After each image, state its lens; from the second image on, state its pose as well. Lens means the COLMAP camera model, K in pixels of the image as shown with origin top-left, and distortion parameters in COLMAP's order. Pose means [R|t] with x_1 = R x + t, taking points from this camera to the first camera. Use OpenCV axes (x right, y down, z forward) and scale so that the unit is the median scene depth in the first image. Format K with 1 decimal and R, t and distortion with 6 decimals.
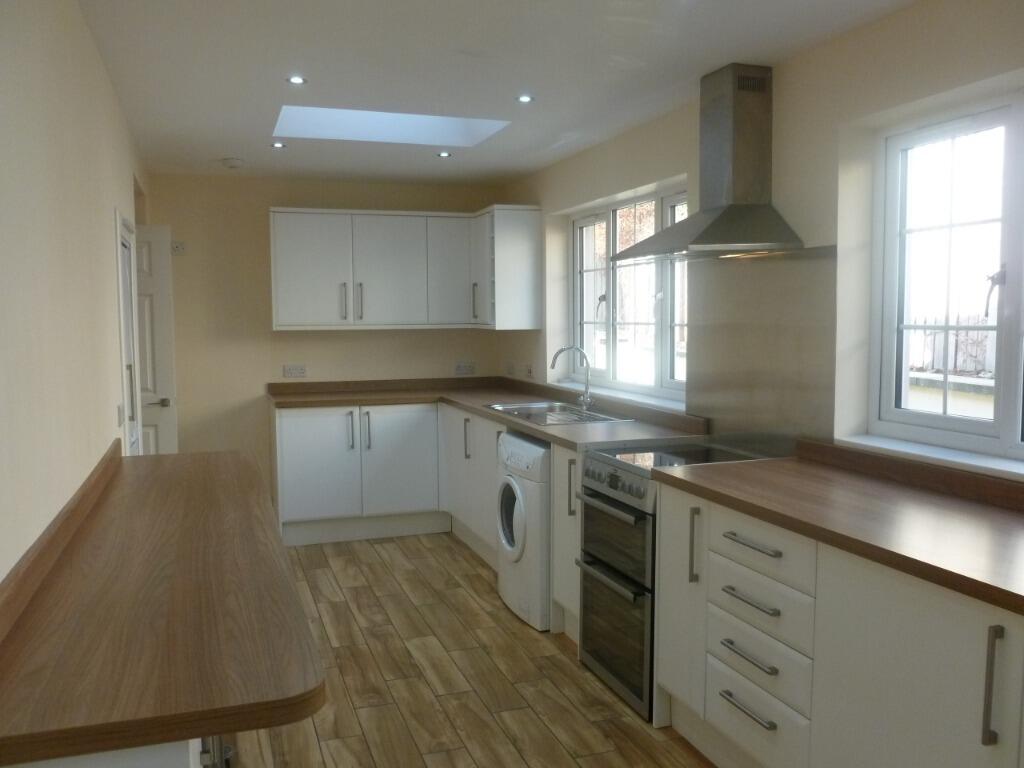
lens RADIAL K [[910.7, 0, 512.0], [0, 910.7, 384.0], [0, 0, 1]] dist [0.003356, 0.001256]
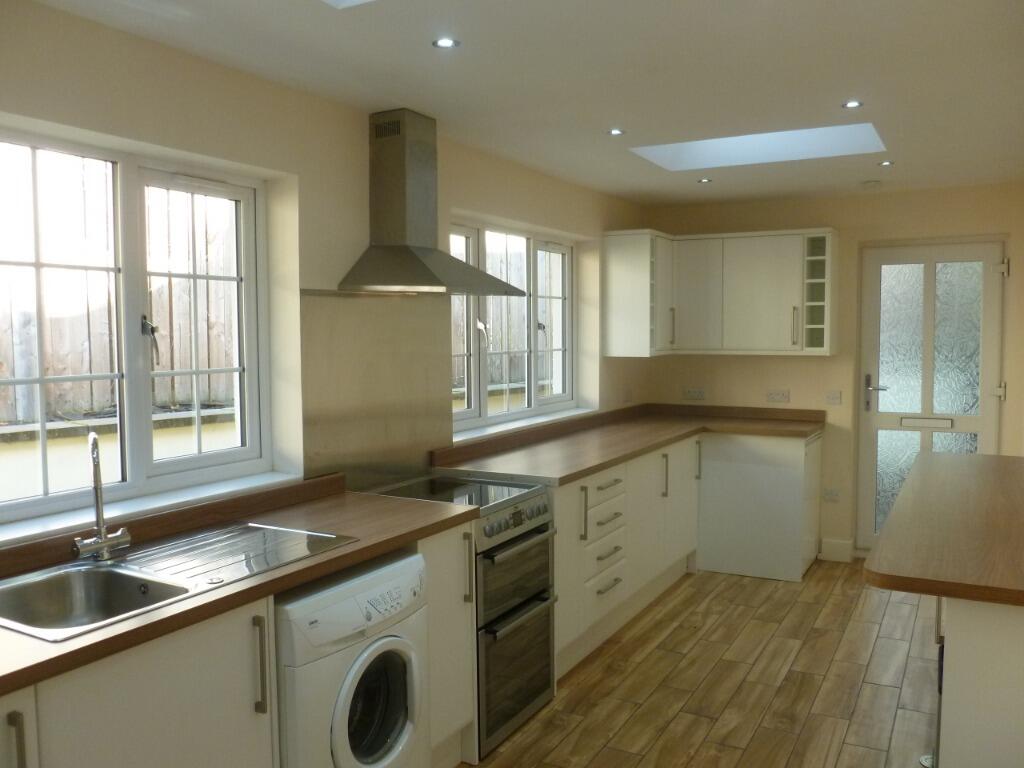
lens RADIAL K [[831.4, 0, 512.0], [0, 831.4, 384.0], [0, 0, 1]] dist [0.000661, 0.000062]
pose [[-0.674764, -0.017915, 0.737816, -0.575250], [0.079020, 0.992205, 0.096359, -0.132993], [-0.733791, 0.123322, -0.668089, 1.636068]]
